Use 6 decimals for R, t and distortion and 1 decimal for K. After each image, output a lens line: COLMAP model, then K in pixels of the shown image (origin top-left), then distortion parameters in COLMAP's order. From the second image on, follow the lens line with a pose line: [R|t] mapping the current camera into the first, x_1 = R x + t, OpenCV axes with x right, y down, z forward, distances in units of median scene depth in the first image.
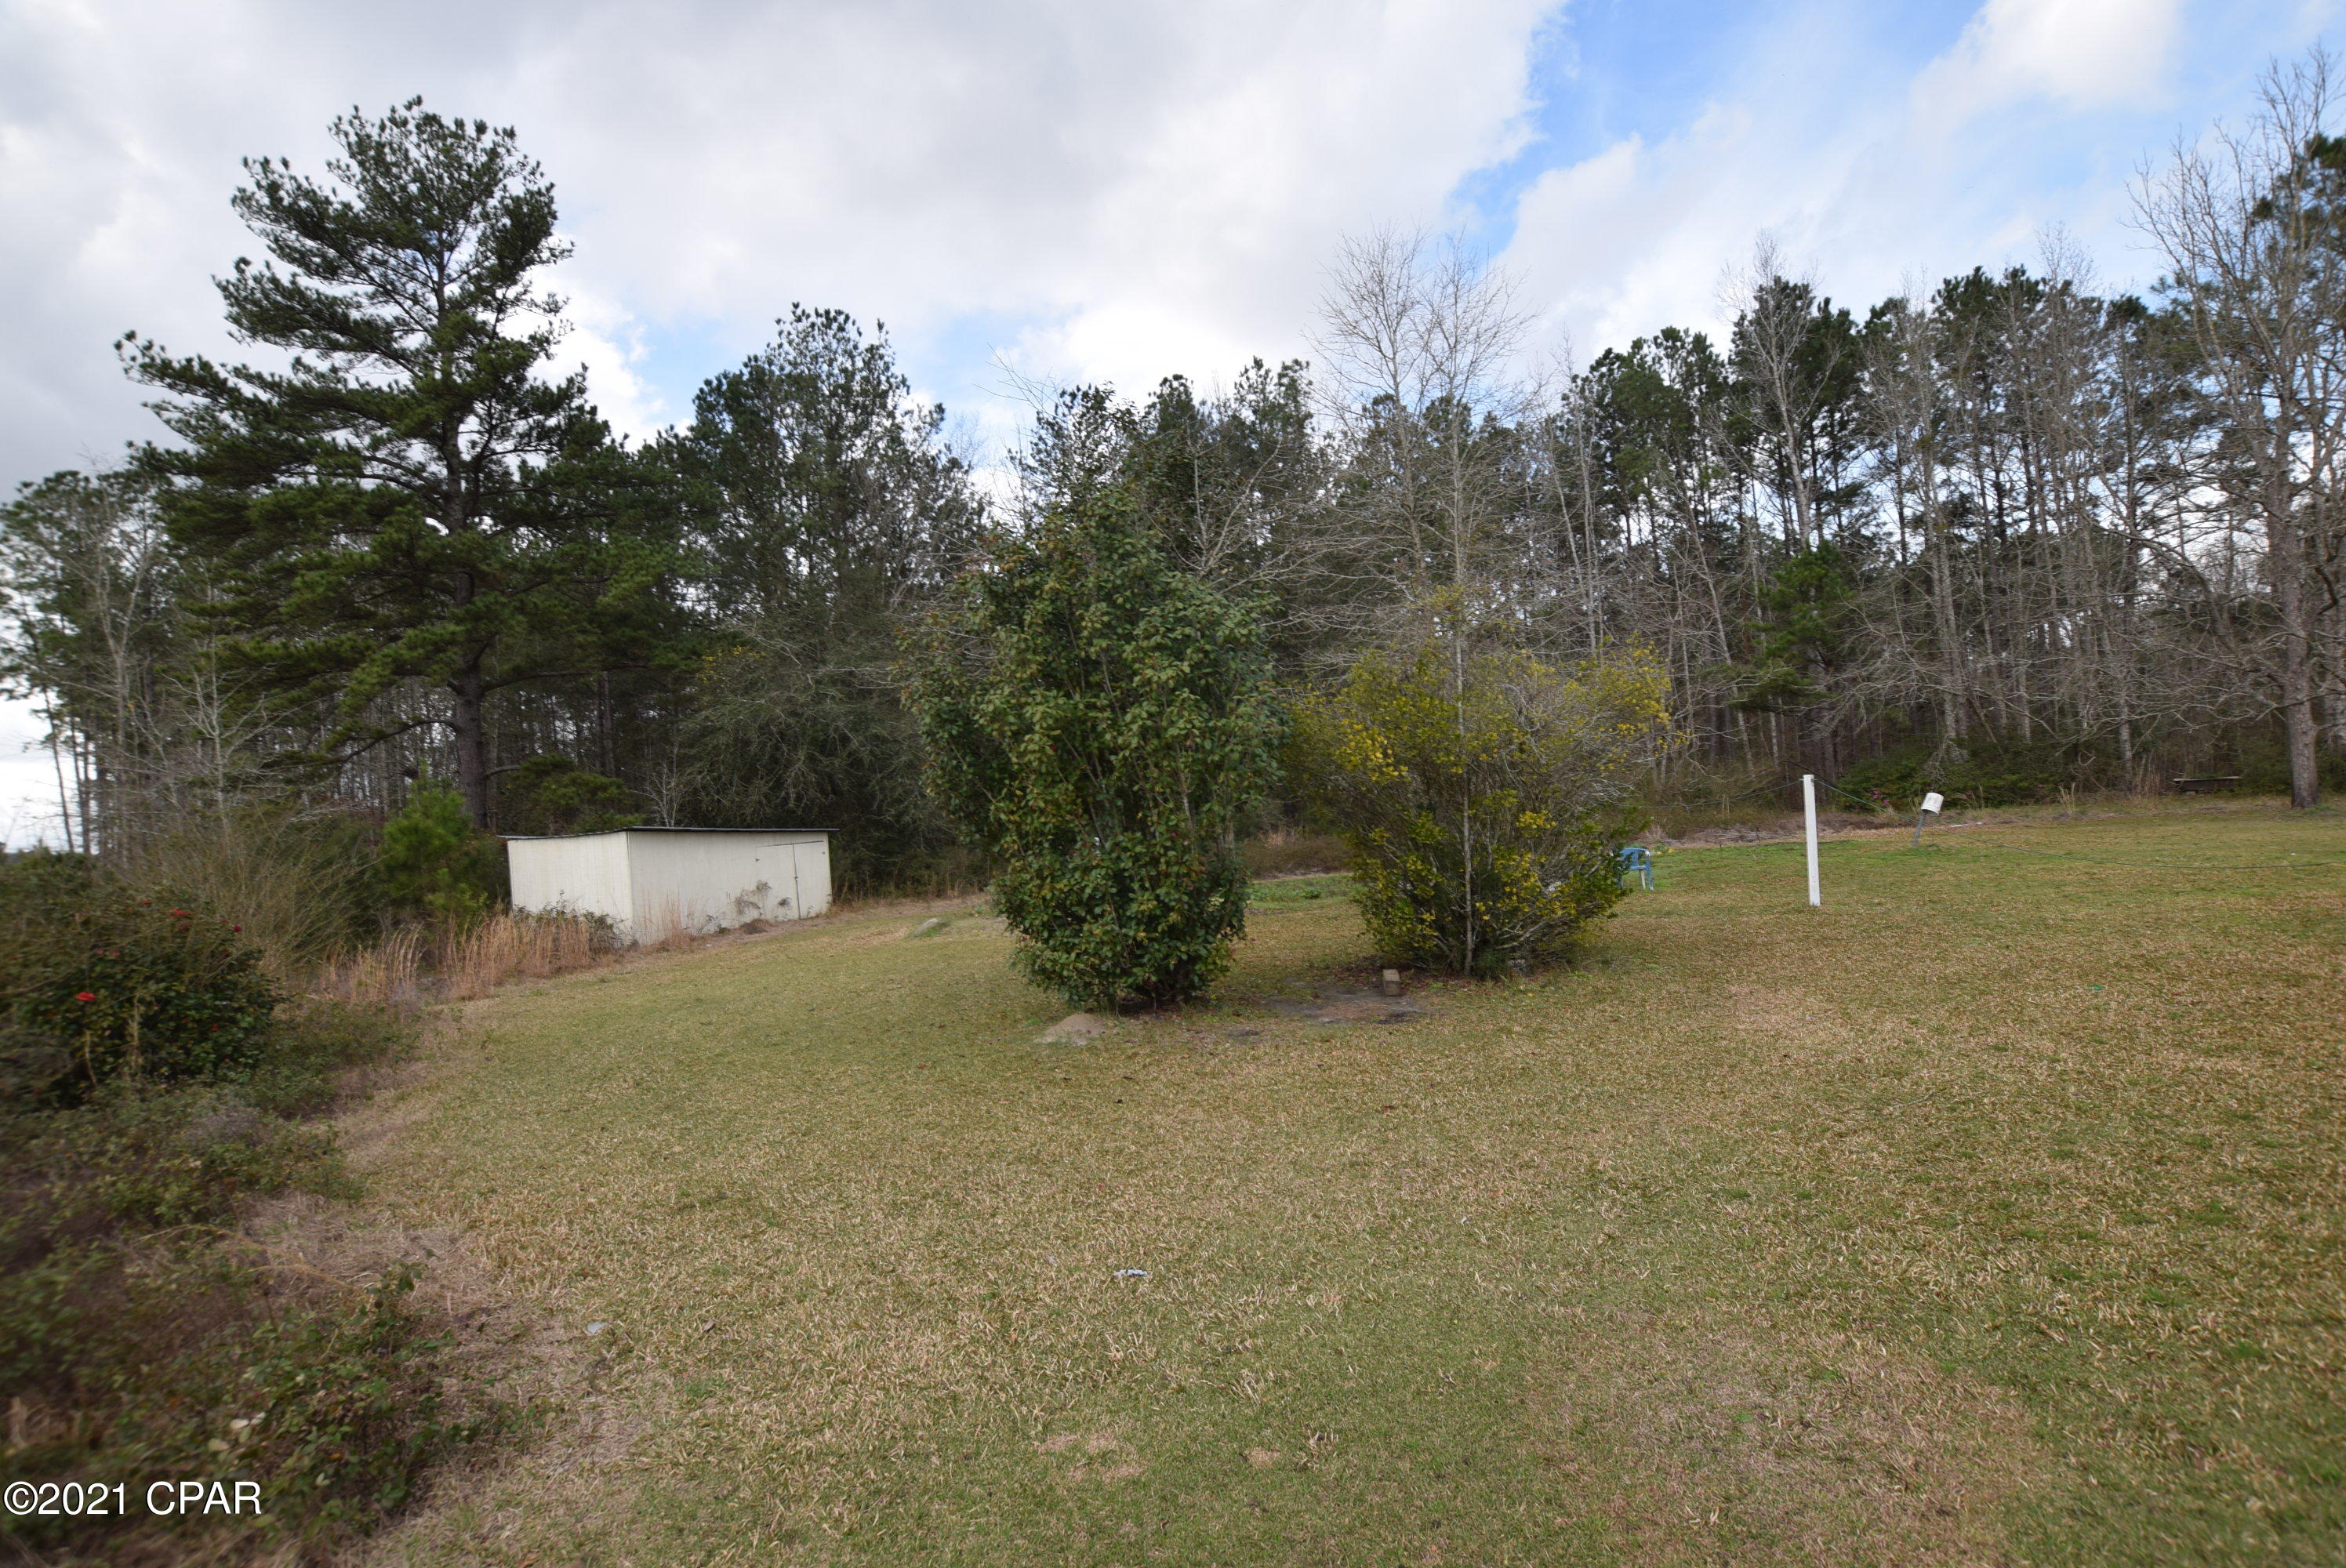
lens RADIAL K [[1036.0, 0, 1178.2], [0, 1036.0, 788.2], [0, 0, 1]] dist [-0.036067, 0.005719]
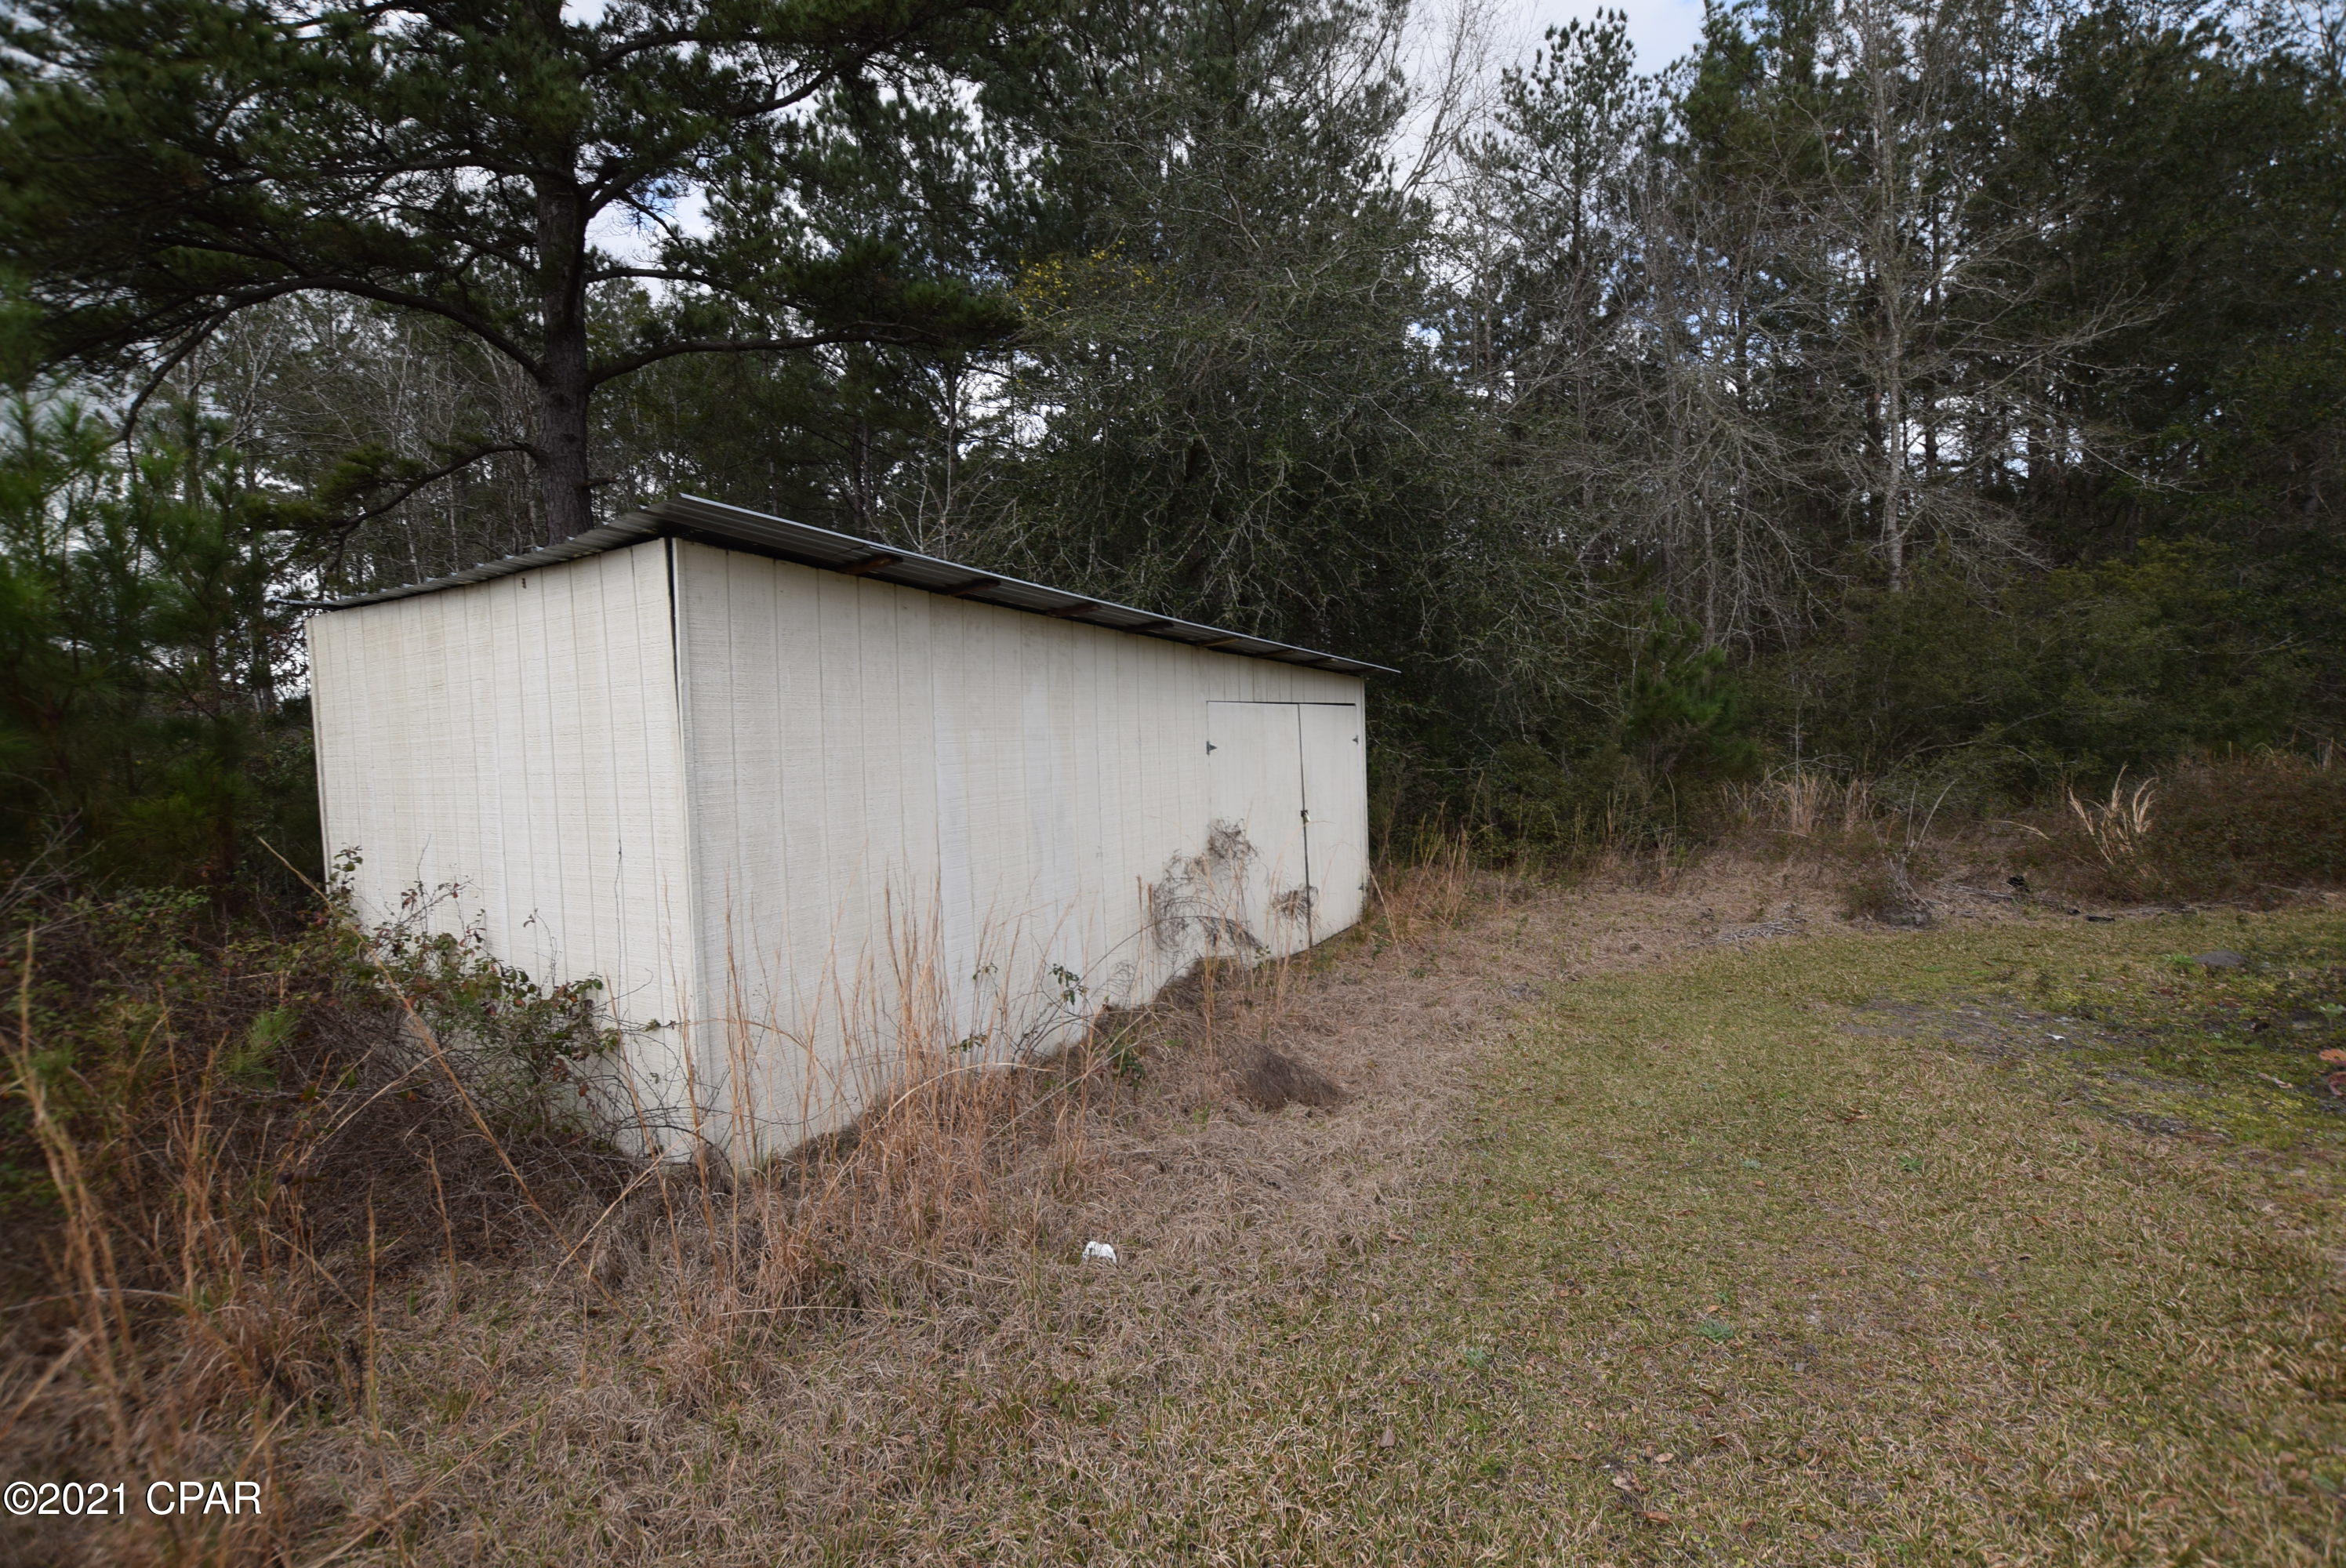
lens RADIAL K [[1036.0, 0, 1177.1], [0, 1036.0, 782.3], [0, 0, 1]] dist [-0.036067, 0.005719]
pose [[0.967809, 0.052460, -0.246158, -0.336117], [-0.033421, 0.996162, 0.080898, 0.054172], [0.249457, -0.070067, 0.965848, 0.698588]]
